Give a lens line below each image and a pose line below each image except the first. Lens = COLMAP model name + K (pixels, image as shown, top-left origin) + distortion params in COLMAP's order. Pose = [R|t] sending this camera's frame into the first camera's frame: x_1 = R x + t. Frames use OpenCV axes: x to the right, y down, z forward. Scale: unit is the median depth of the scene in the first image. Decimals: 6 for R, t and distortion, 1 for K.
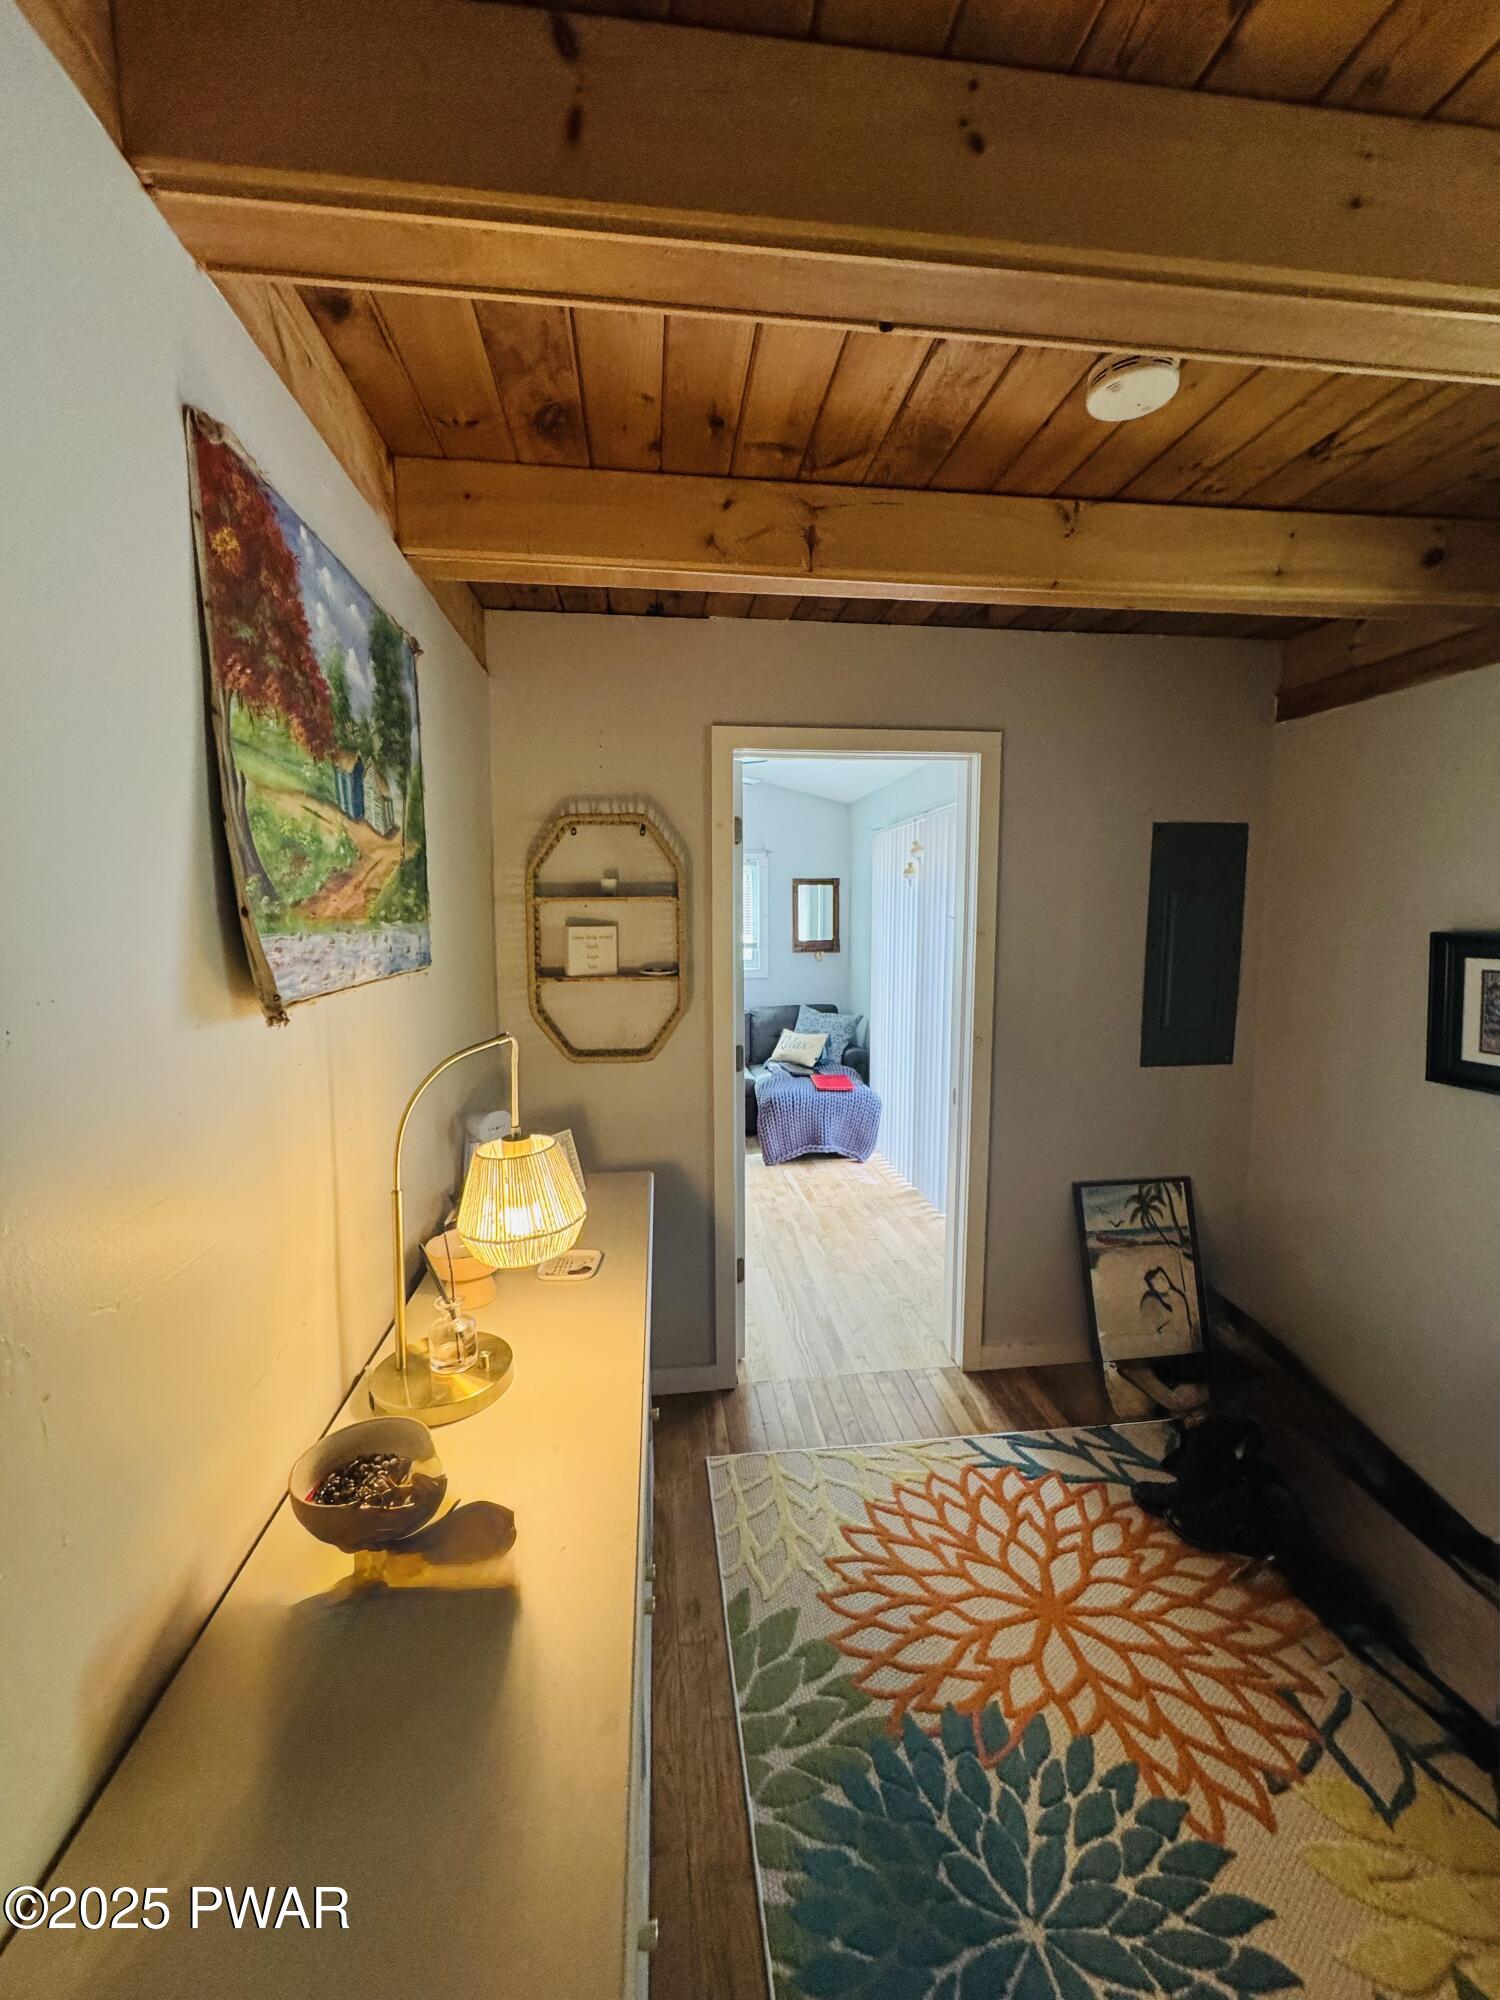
lens RADIAL K [[799.2, 0, 748.6], [0, 799.2, 997.1], [0, 0, 1]] dist [-0.005649, 0.001087]
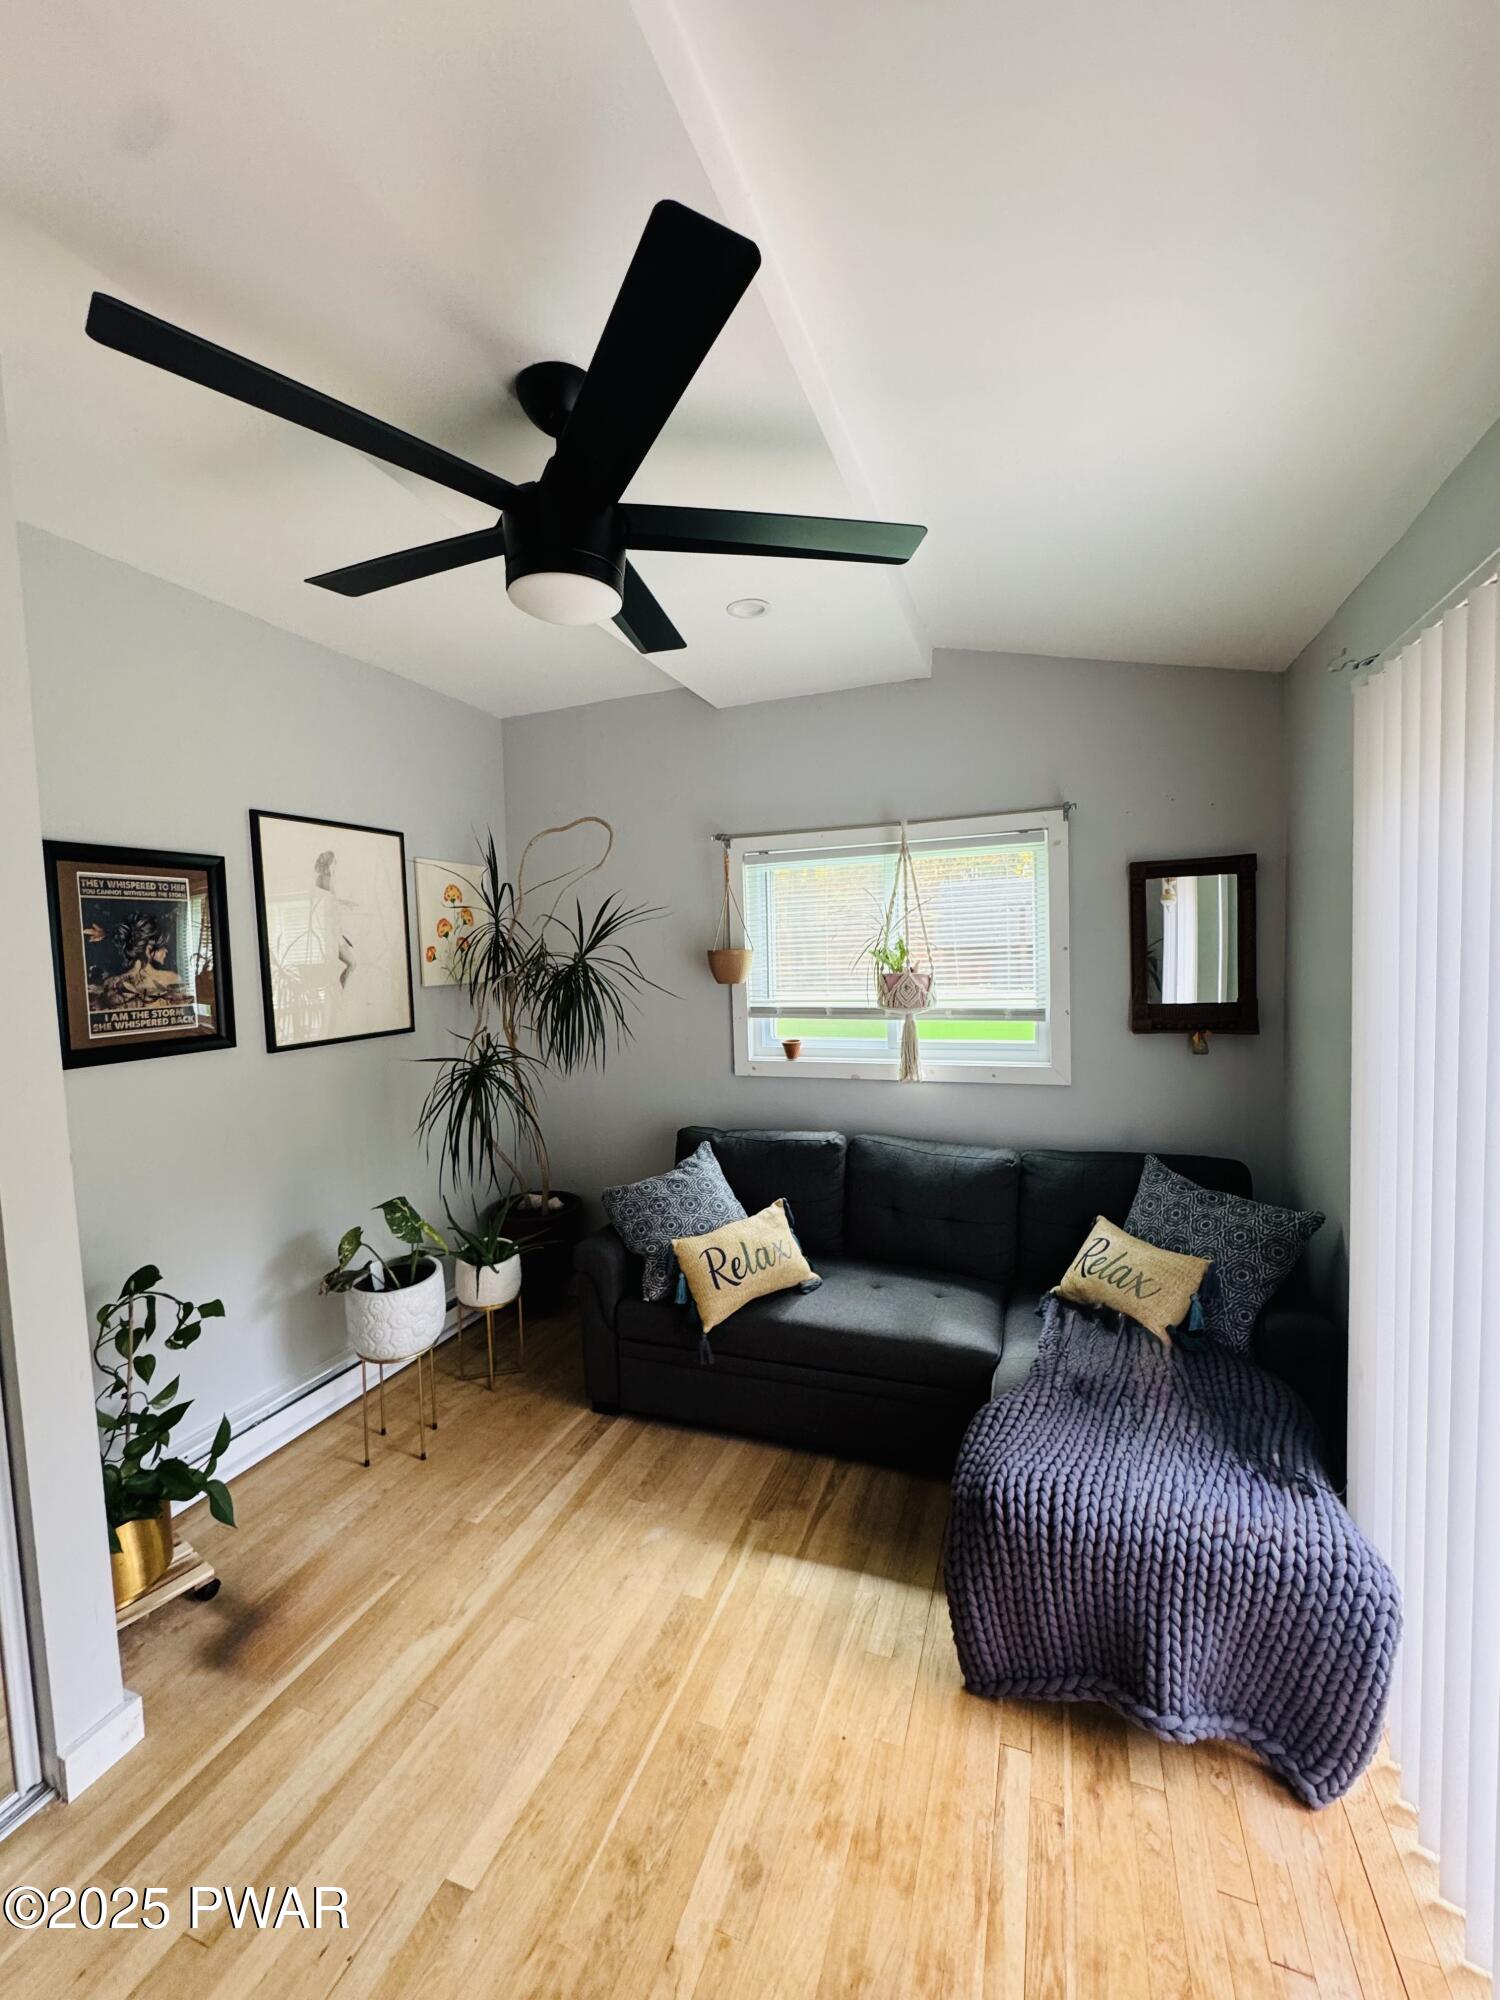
lens RADIAL K [[799.2, 0, 748.6], [0, 799.2, 997.1], [0, 0, 1]] dist [-0.005649, 0.001087]
pose [[0.880443, 0.005400, -0.474120, 0.084873], [-0.029014, 0.998675, -0.042506, -0.055028], [0.473263, 0.051181, 0.879433, 0.557028]]
